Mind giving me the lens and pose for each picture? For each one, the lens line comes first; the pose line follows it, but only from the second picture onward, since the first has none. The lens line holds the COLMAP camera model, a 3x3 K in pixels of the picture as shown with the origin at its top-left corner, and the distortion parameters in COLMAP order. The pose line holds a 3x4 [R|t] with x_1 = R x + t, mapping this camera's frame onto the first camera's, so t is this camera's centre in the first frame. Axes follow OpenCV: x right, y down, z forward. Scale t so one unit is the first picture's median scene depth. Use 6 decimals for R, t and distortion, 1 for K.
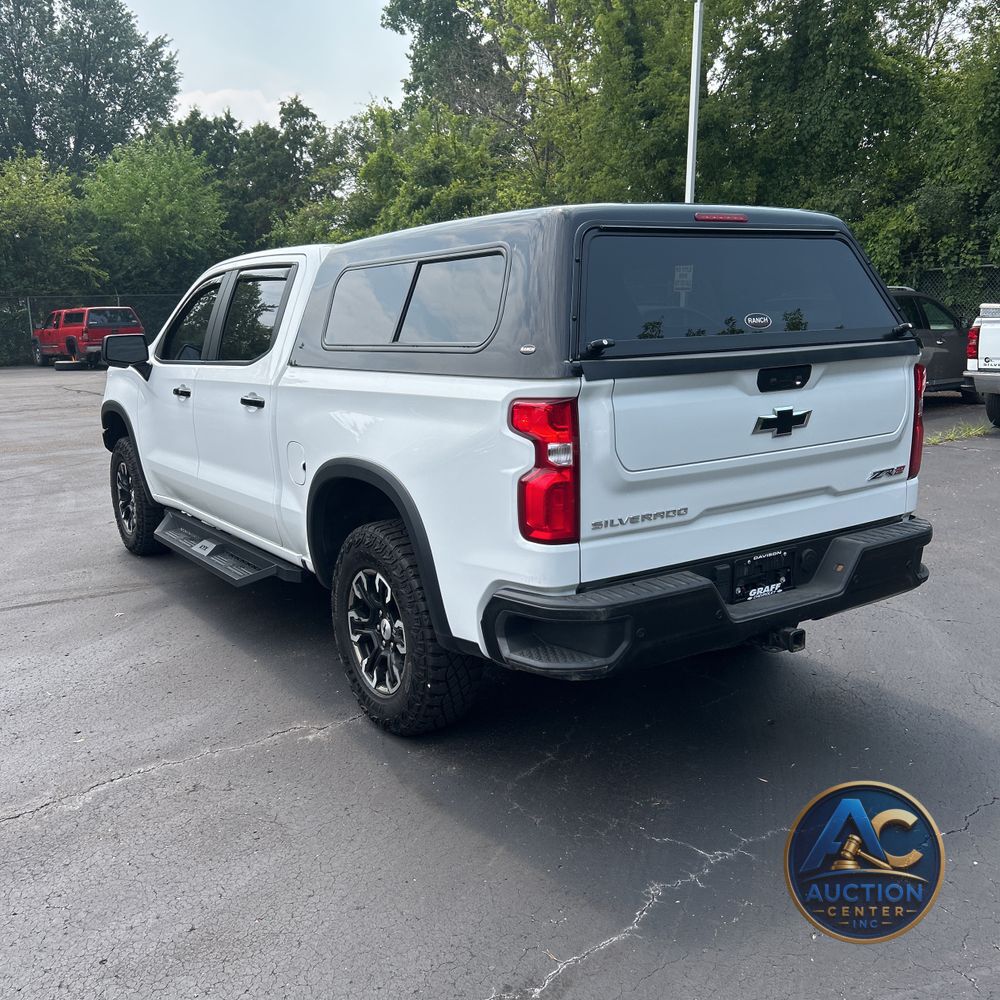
lens RADIAL K [[999.8, 0, 484.1], [0, 999.8, 492.2], [0, 0, 1]] dist [0.066857, -0.125066]
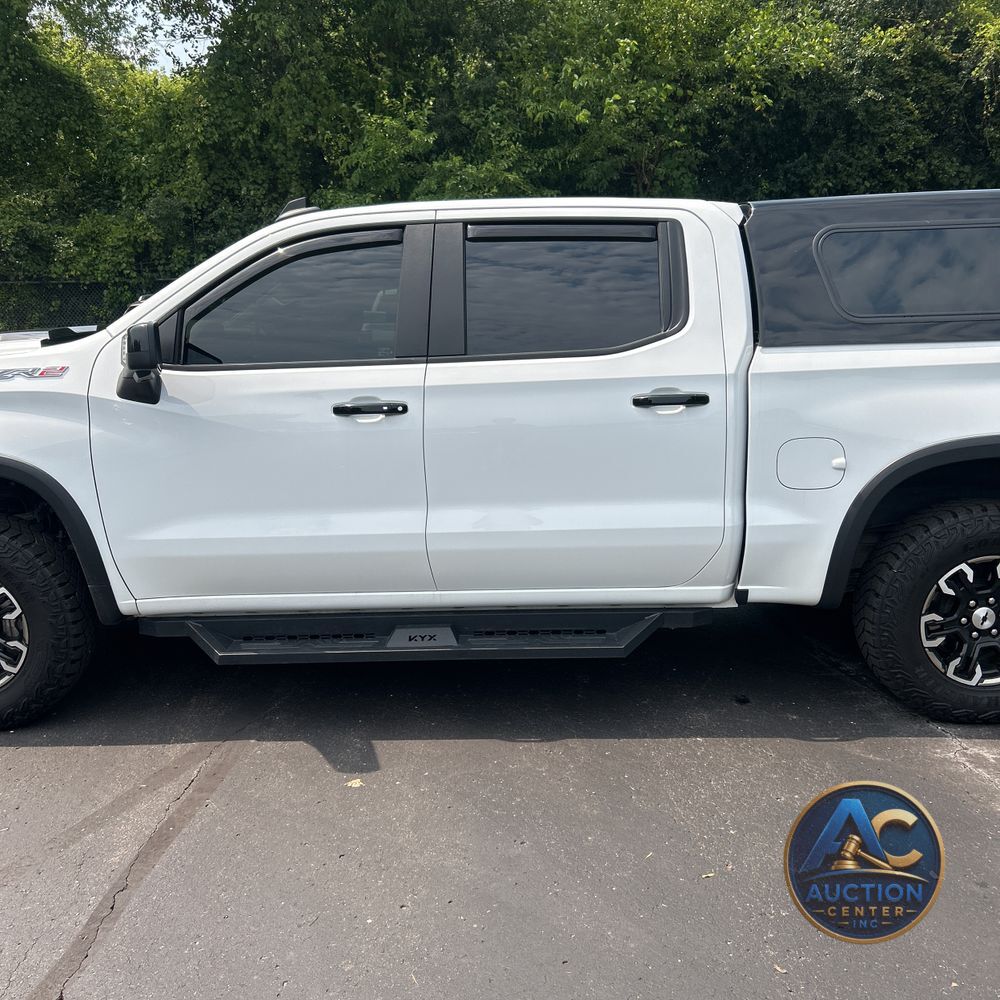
lens RADIAL K [[999.8, 0, 484.1], [0, 999.8, 492.2], [0, 0, 1]] dist [0.066857, -0.125066]
pose [[0.570979, -0.134727, 0.809834, -0.792803], [0.148831, 0.987084, 0.059281, -0.074713], [-0.807361, 0.086680, 0.583656, 0.582778]]
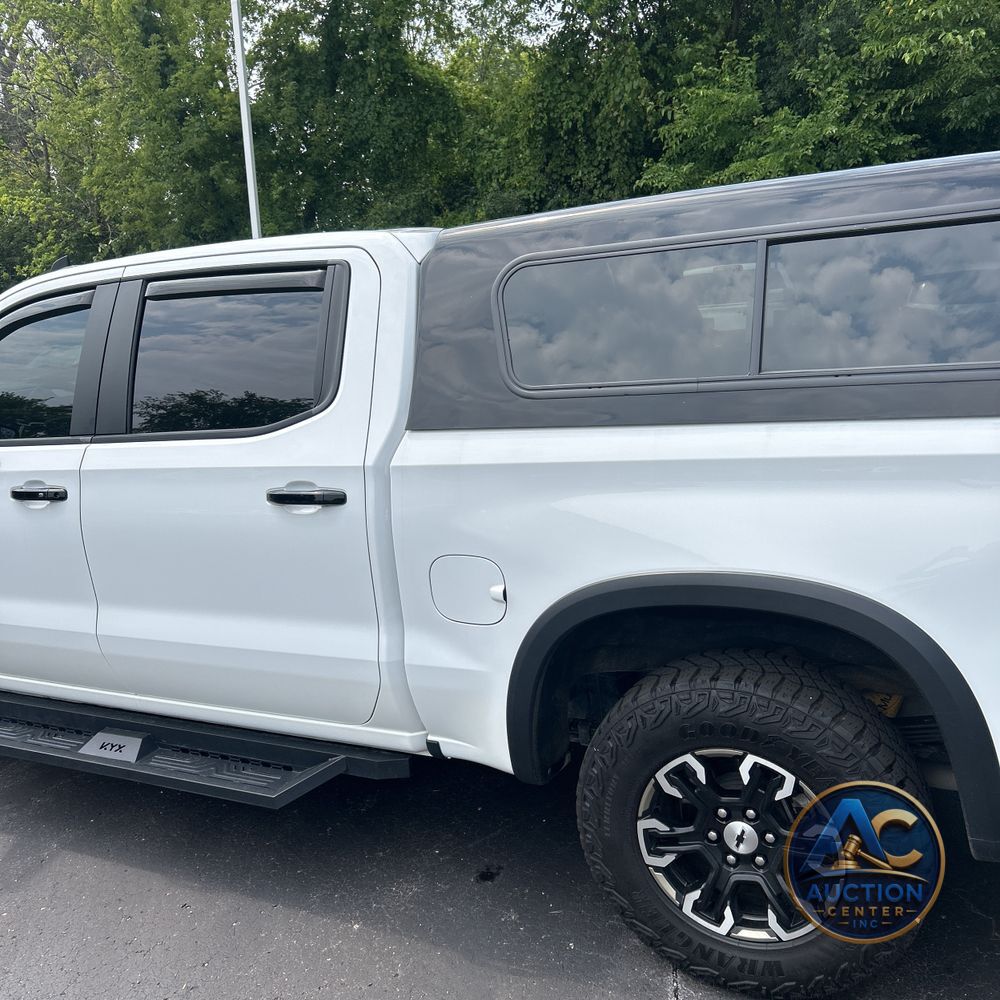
lens RADIAL K [[999.8, 0, 484.1], [0, 999.8, 492.2], [0, 0, 1]] dist [0.066857, -0.125066]
pose [[0.869048, -0.135012, 0.475950, -0.358163], [0.140710, 0.989764, 0.023840, -0.079059], [-0.474296, 0.046253, 0.879149, 0.370781]]
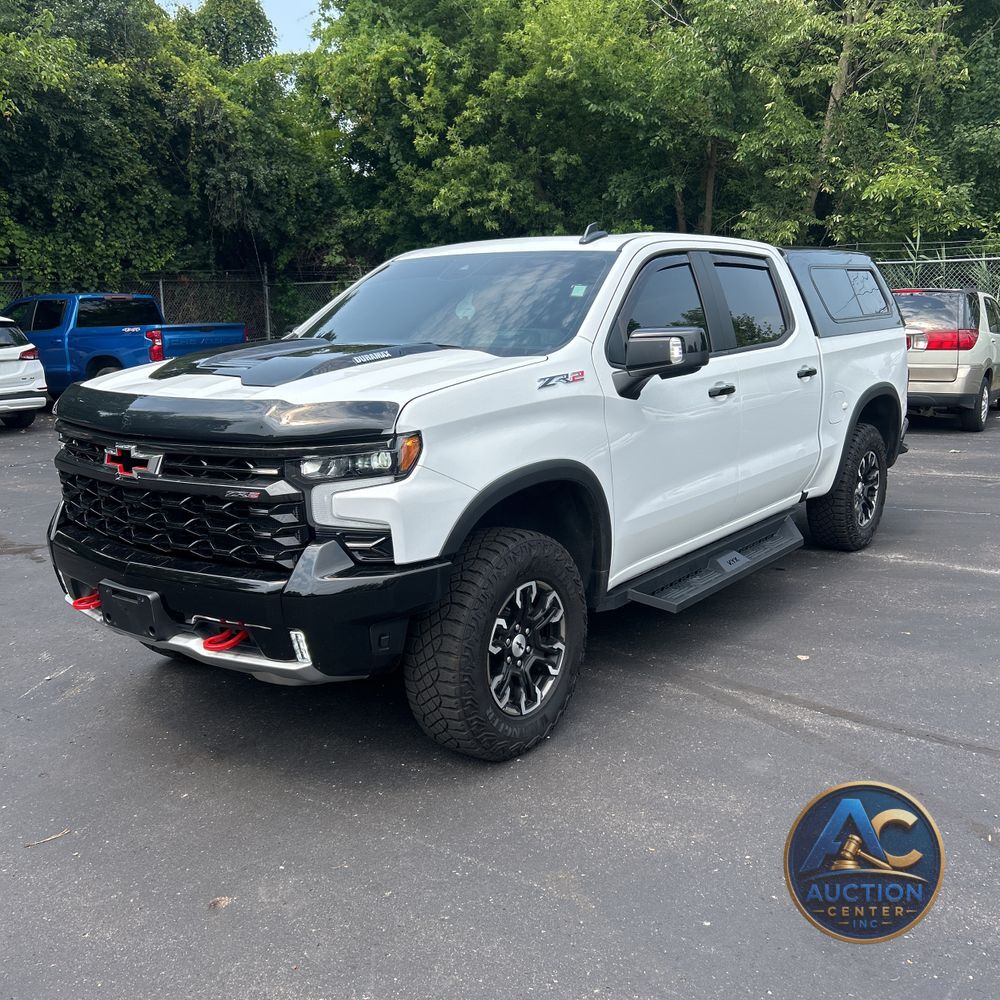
lens RADIAL K [[999.8, 0, 484.1], [0, 999.8, 492.2], [0, 0, 1]] dist [0.066857, -0.125066]
pose [[-0.319720, -0.142365, 0.936756, -1.049970], [0.192498, 0.958270, 0.211335, -0.236766], [-0.927752, 0.247892, -0.278973, 1.460092]]
